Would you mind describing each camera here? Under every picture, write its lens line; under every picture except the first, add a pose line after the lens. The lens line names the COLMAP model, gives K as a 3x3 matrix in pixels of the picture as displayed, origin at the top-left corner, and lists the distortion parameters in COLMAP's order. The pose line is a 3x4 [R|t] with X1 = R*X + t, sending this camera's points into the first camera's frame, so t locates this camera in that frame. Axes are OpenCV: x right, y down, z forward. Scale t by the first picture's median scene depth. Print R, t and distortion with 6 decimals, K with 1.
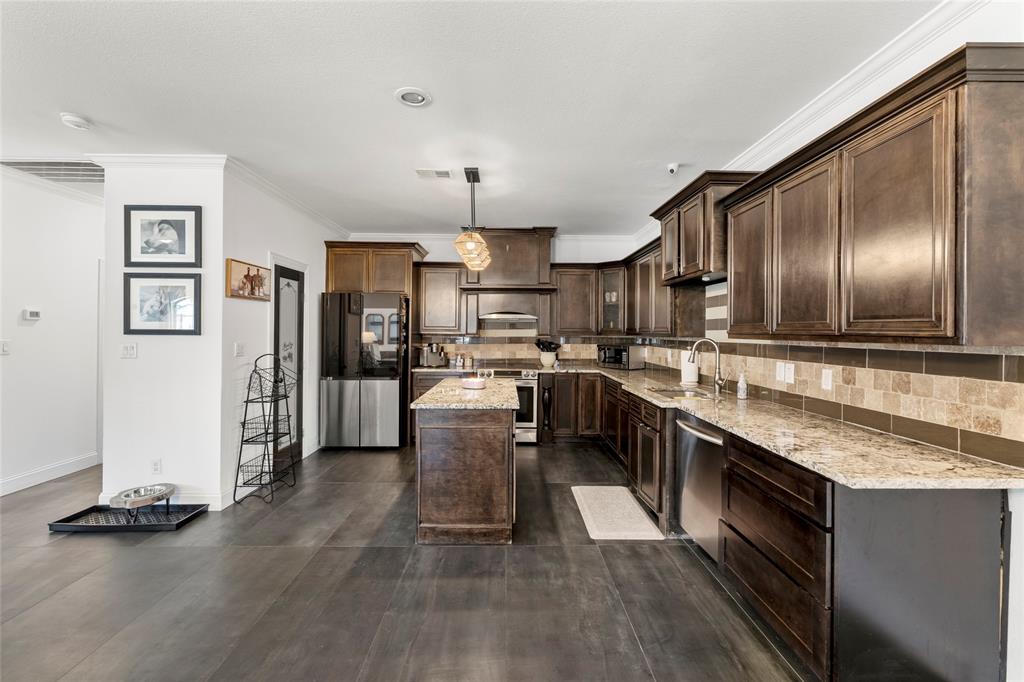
lens RADIAL K [[440.6, 0, 505.7], [0, 440.6, 332.6], [0, 0, 1]] dist [0.003625, 0.000424]
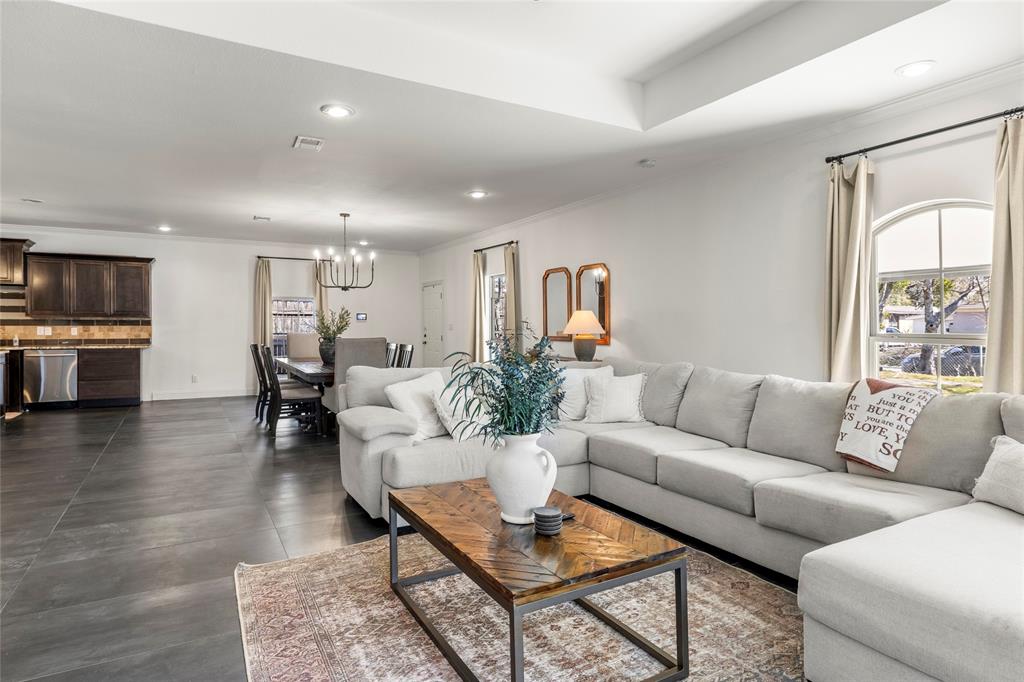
lens RADIAL K [[559.0, 0, 507.4], [0, 559.0, 307.9], [0, 0, 1]] dist [0.006232, -0.000538]
pose [[-0.483777, 0.018690, 0.874992, -2.655282], [-0.002152, 0.999744, -0.022544, 0.024598], [-0.875189, -0.012789, -0.483613, 0.250929]]
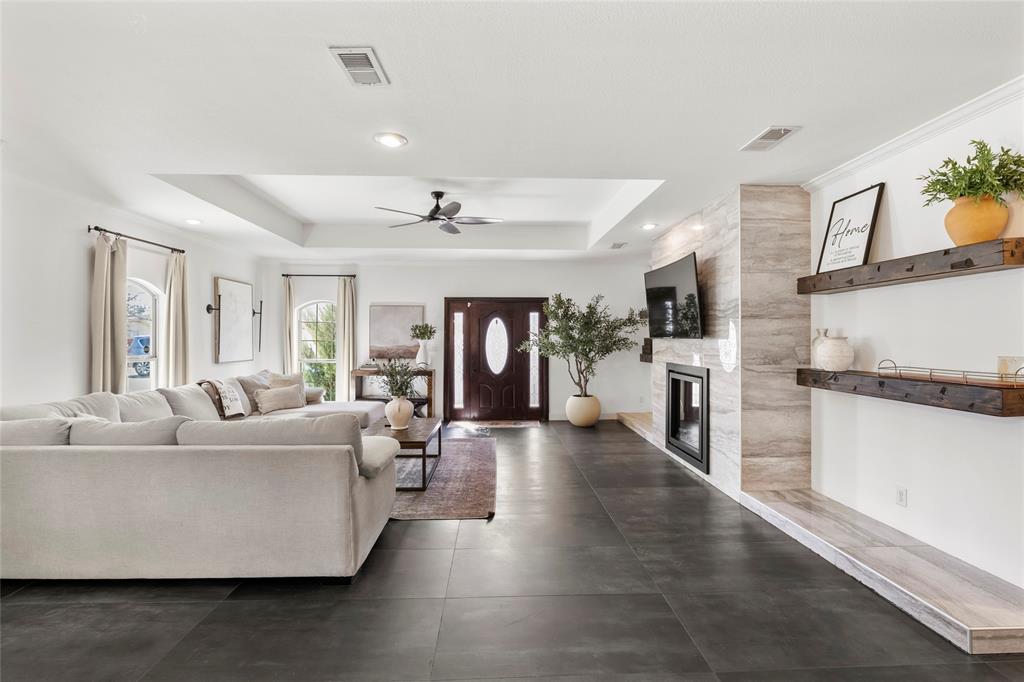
lens RADIAL K [[465.0, 0, 511.6], [0, 465.0, 337.2], [0, 0, 1]] dist [0.001368, -0.000624]
pose [[0.024667, -0.012404, -0.999619, -0.623933], [-0.002286, 0.999920, -0.012464, -0.001003], [0.999693, 0.002593, 0.024636, 0.210148]]
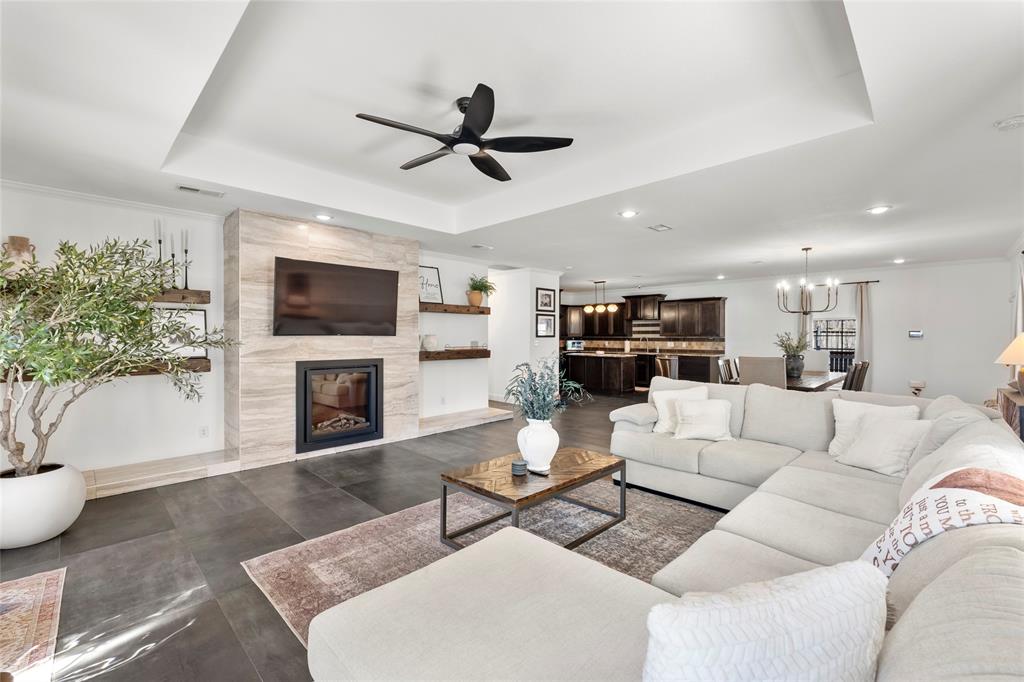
lens RADIAL K [[440.6, 0, 518.7], [0, 440.6, 330.9], [0, 0, 1]] dist [0.003625, 0.000424]
pose [[0.701122, -0.000950, 0.713041, -2.751491], [0.007155, 0.999958, -0.005703, -0.019050], [-0.713005, 0.009101, 0.701099, -0.725380]]
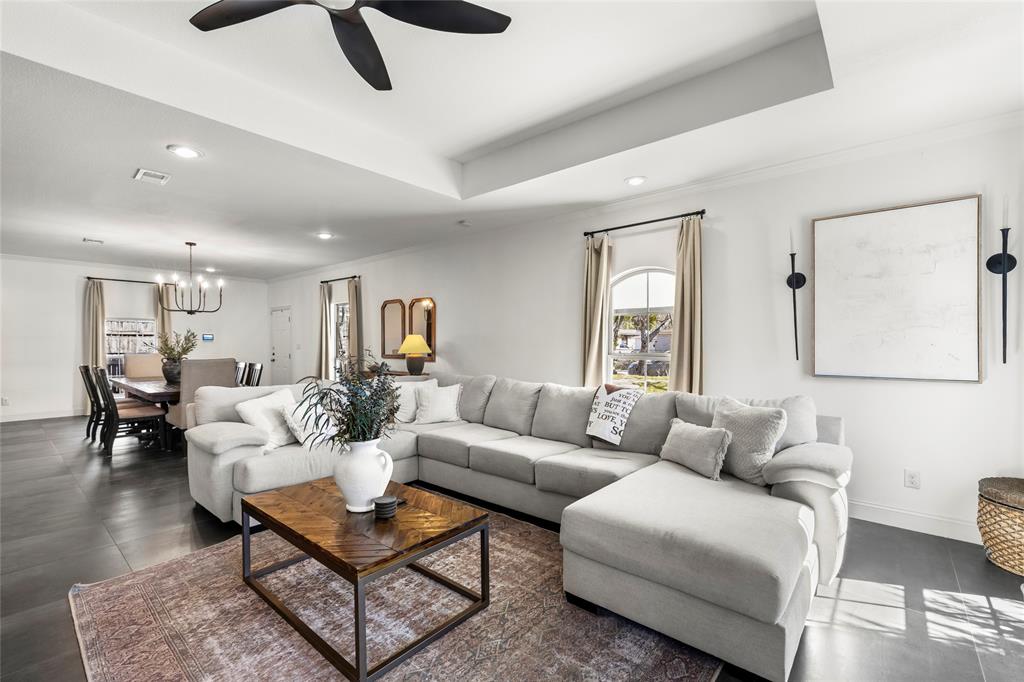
lens RADIAL K [[440.6, 0, 508.4], [0, 440.6, 335.8], [0, 0, 1]] dist [0.003625, 0.000424]
pose [[-0.751595, 0.001432, 0.659623, -2.673779], [-0.004980, 0.999957, -0.007845, 0.007429], [-0.659606, -0.009181, -0.751556, 0.266246]]
